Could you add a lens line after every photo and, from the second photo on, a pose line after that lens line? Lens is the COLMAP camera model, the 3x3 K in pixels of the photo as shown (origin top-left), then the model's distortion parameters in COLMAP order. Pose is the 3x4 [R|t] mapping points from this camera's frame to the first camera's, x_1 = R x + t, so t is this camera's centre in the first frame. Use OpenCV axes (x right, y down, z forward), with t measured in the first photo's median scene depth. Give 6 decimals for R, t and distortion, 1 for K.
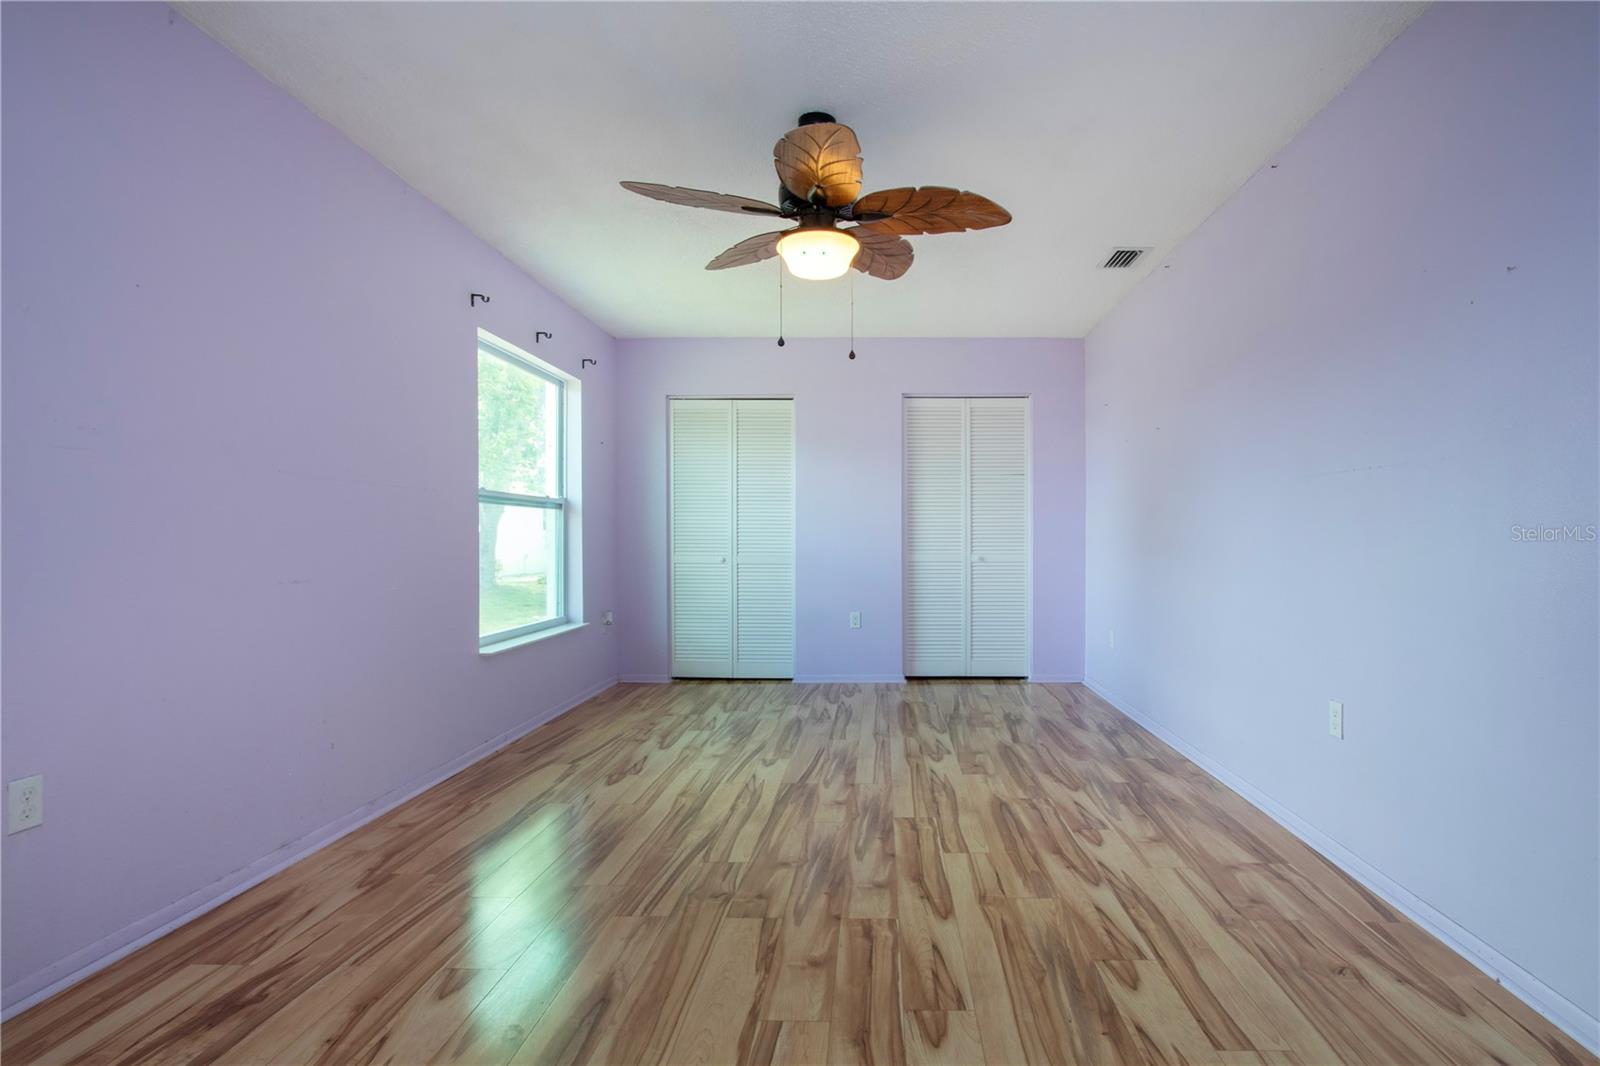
lens RADIAL K [[791.5, 0, 801.4], [0, 791.5, 537.0], [0, 0, 1]] dist [-0.007148, -0.000583]
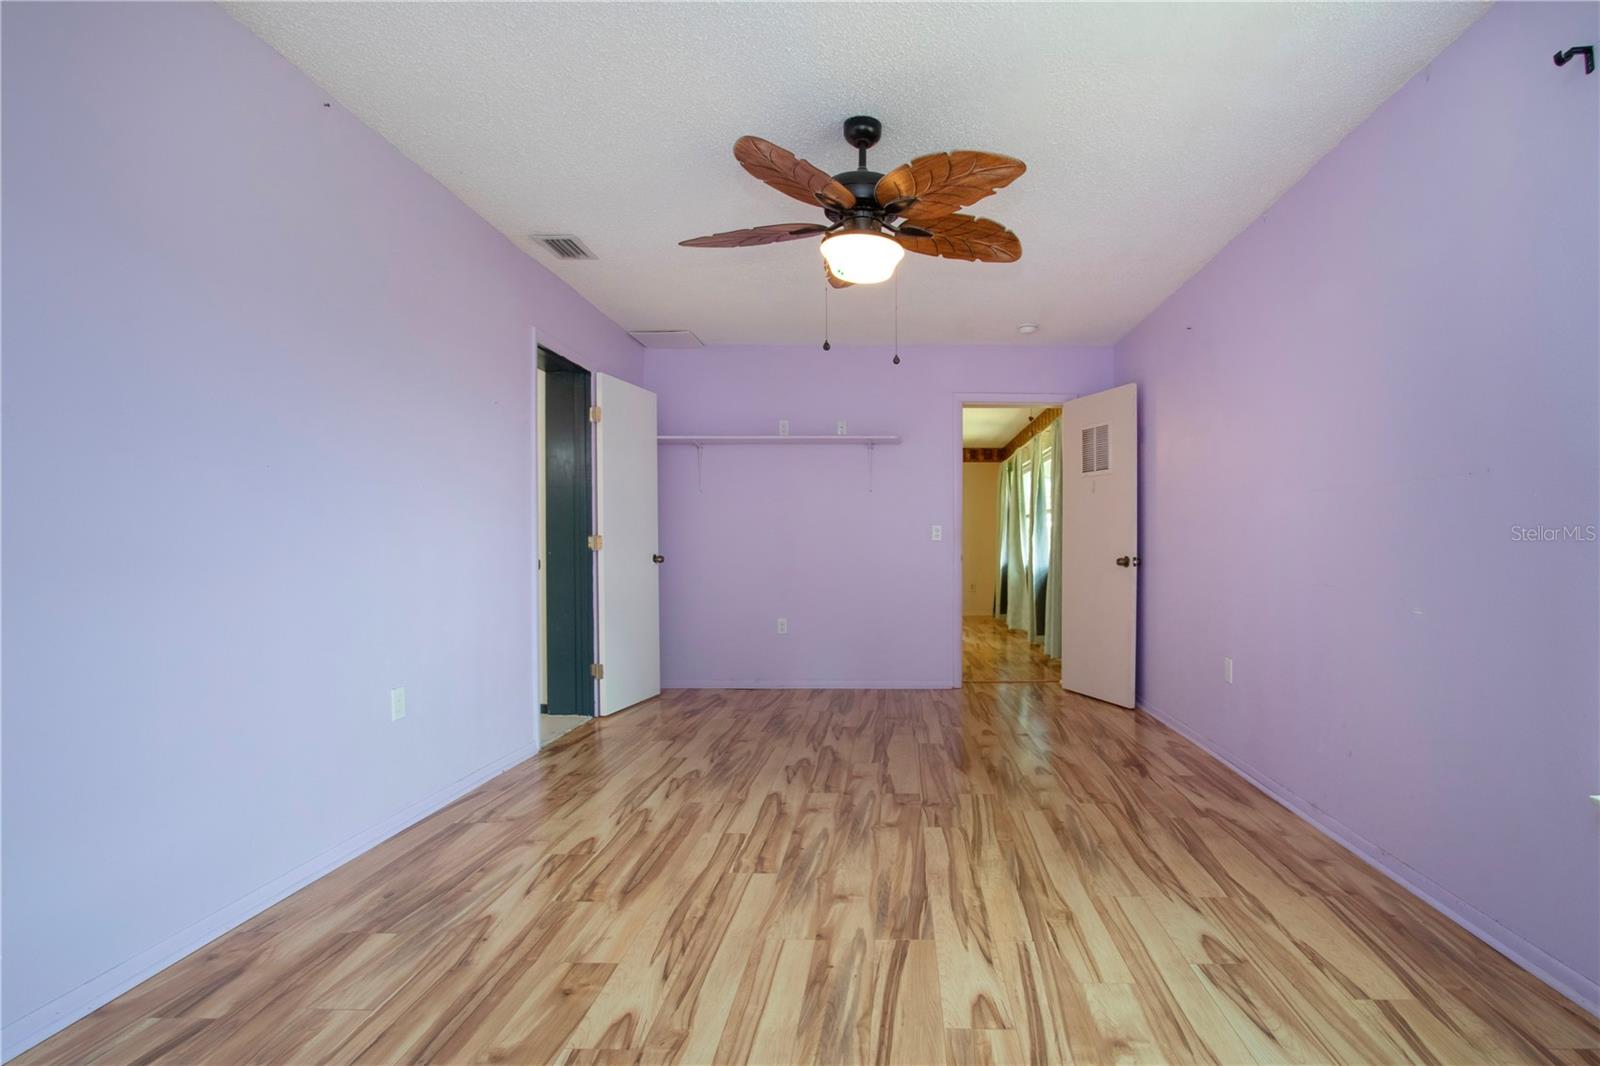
lens RADIAL K [[791.5, 0, 799.9], [0, 791.5, 538.6], [0, 0, 1]] dist [-0.007148, -0.000583]
pose [[-0.999806, -0.004399, 0.019212, 0.084685], [-0.004535, 0.999965, -0.007017, 0.002703], [-0.019180, -0.007103, -0.999791, 1.991336]]
